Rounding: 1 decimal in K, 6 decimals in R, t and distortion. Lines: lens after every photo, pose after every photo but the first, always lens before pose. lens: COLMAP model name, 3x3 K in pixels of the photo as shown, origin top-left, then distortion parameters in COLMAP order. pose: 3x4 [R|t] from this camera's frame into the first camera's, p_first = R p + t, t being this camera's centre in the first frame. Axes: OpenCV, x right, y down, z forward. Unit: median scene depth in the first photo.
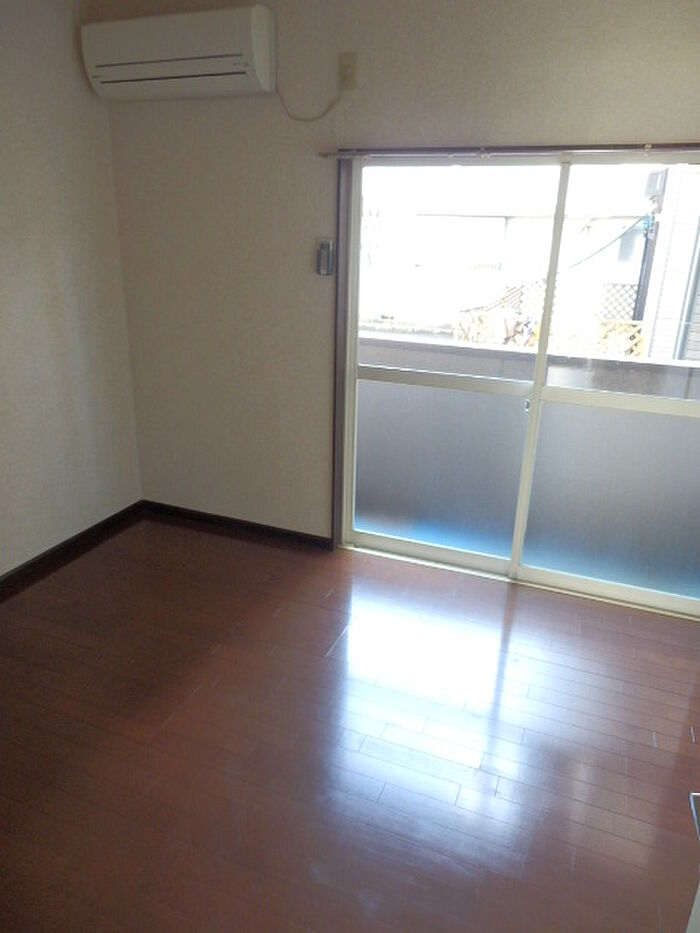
lens RADIAL K [[645.8, 0, 349.1], [0, 645.8, 463.4], [0, 0, 1]] dist [-0.017592, 0.006108]
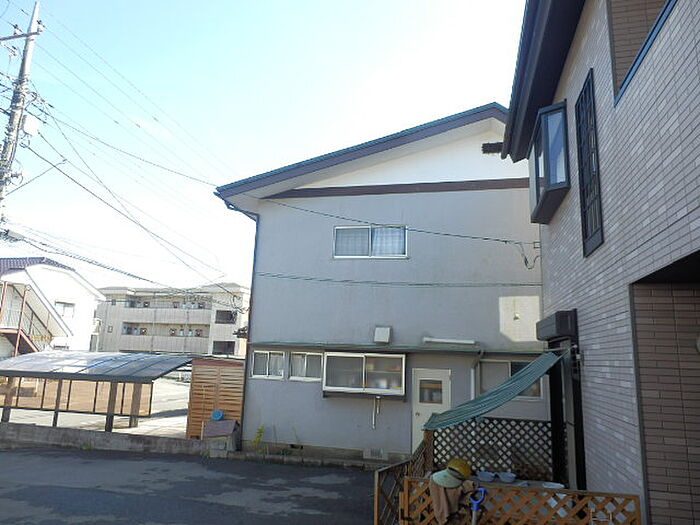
lens RADIAL K [[484.5, 0, 350.0], [0, 484.5, 262.2], [0, 0, 1]] dist [-0.017592, 0.006108]
pose [[0.988826, 0.045825, 0.141855, 0.030195], [0.033755, 0.858039, -0.512474, -0.119636], [-0.145201, 0.511536, 0.846905, 0.295472]]
